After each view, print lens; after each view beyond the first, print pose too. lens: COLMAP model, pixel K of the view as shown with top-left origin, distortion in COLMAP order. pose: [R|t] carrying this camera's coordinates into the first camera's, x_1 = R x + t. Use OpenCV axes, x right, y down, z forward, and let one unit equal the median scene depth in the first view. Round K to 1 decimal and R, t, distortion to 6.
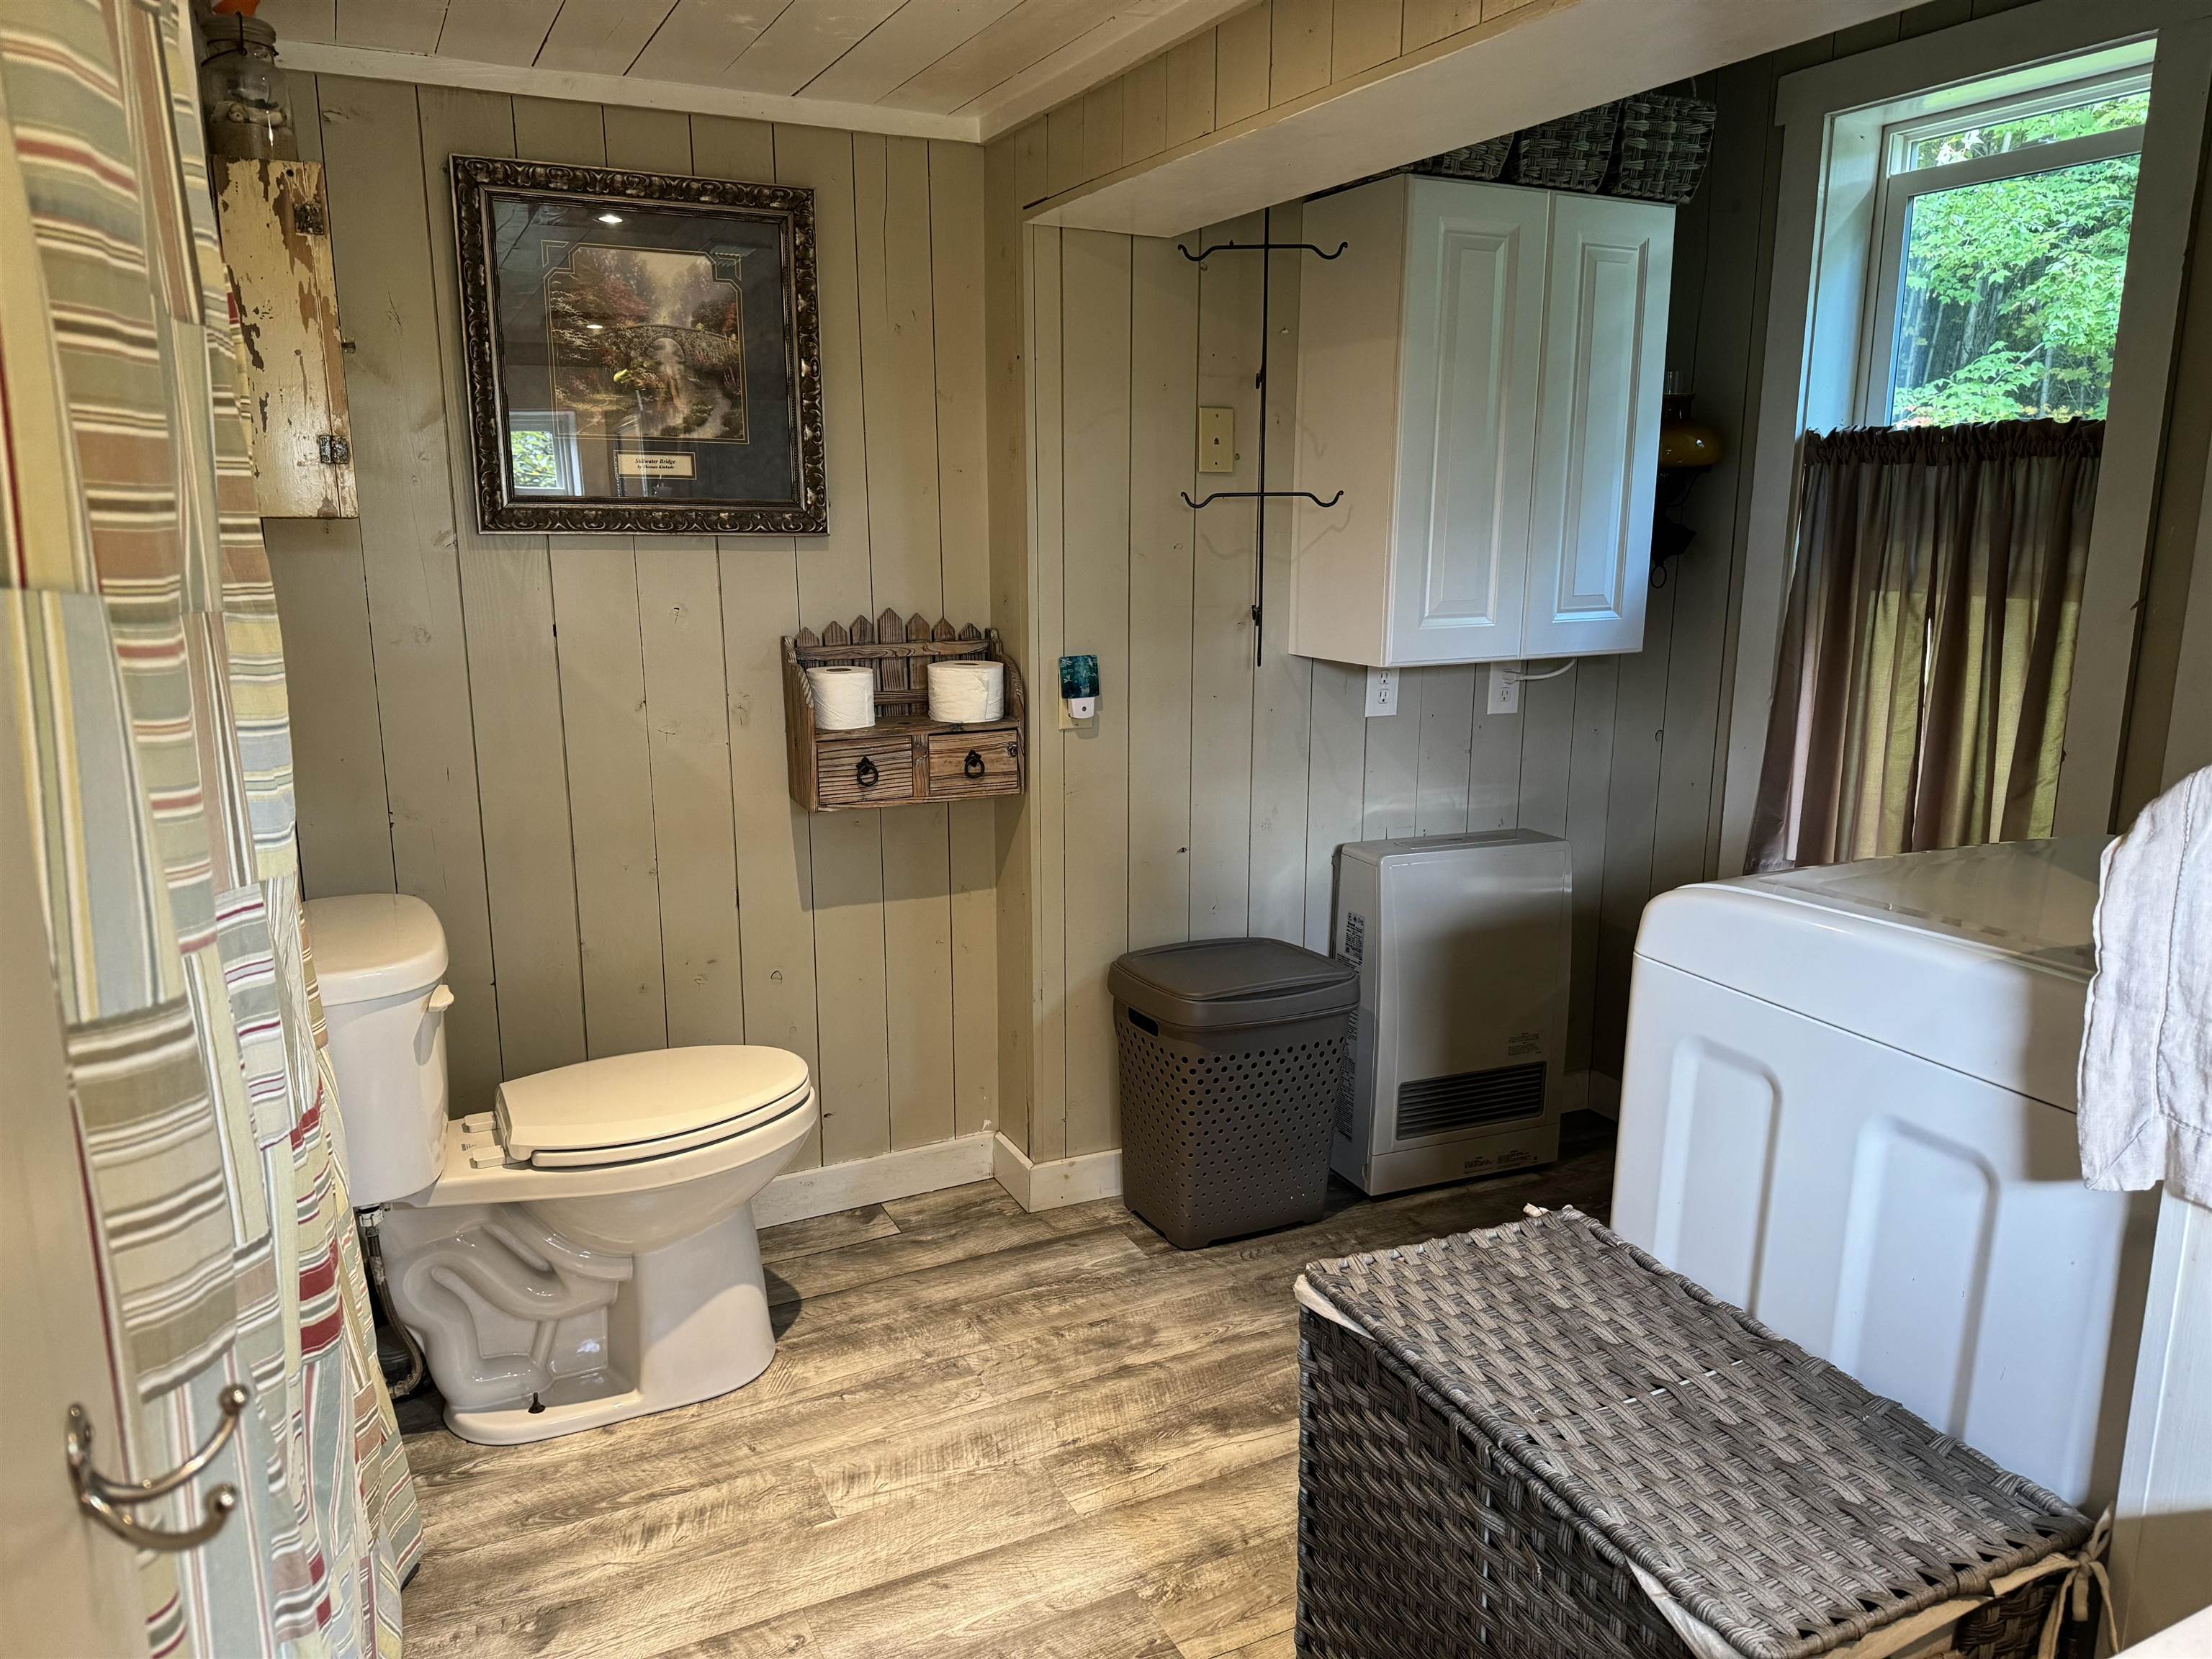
lens RADIAL K [[1555.3, 0, 1120.3], [0, 1555.3, 835.7], [0, 0, 1]] dist [0.035221, -0.038229]
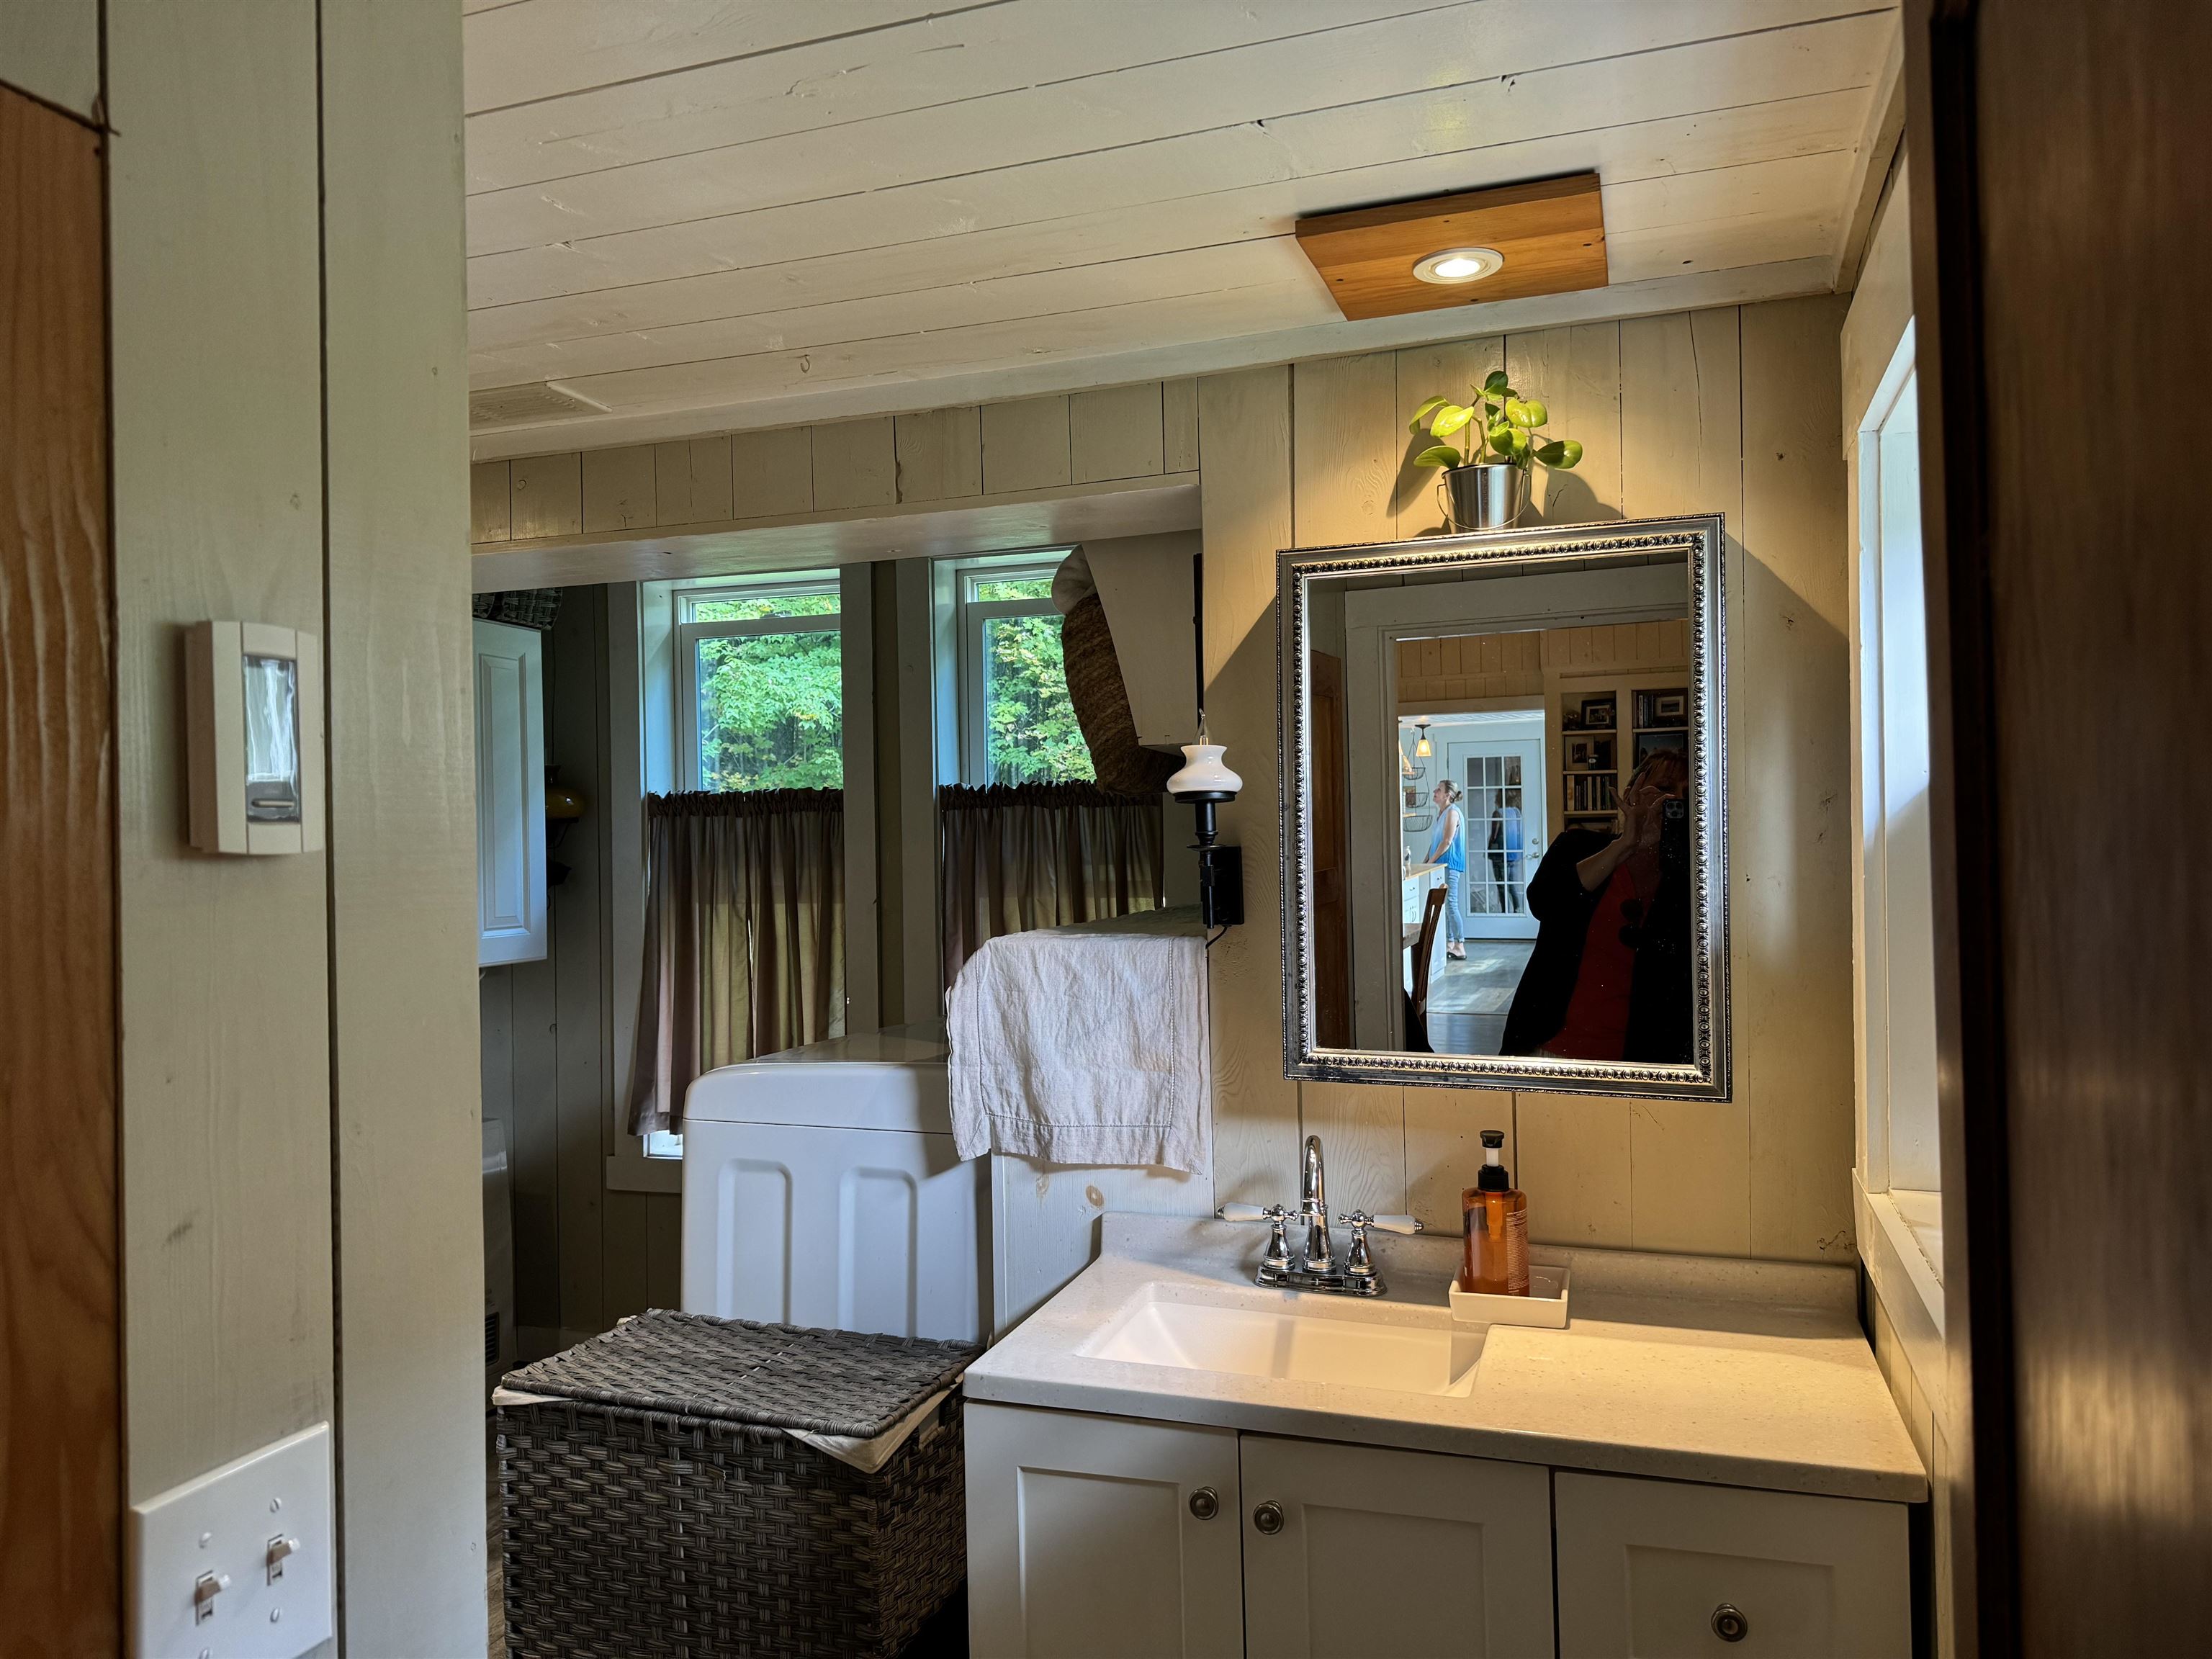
lens RADIAL K [[1555.3, 0, 1102.2], [0, 1555.3, 833.6], [0, 0, 1]] dist [0.035221, -0.038229]
pose [[0.714755, -0.010378, 0.699298, -0.467939], [0.165222, 0.974093, -0.154417, 0.109169], [-0.679578, 0.225910, 0.697953, -0.445010]]
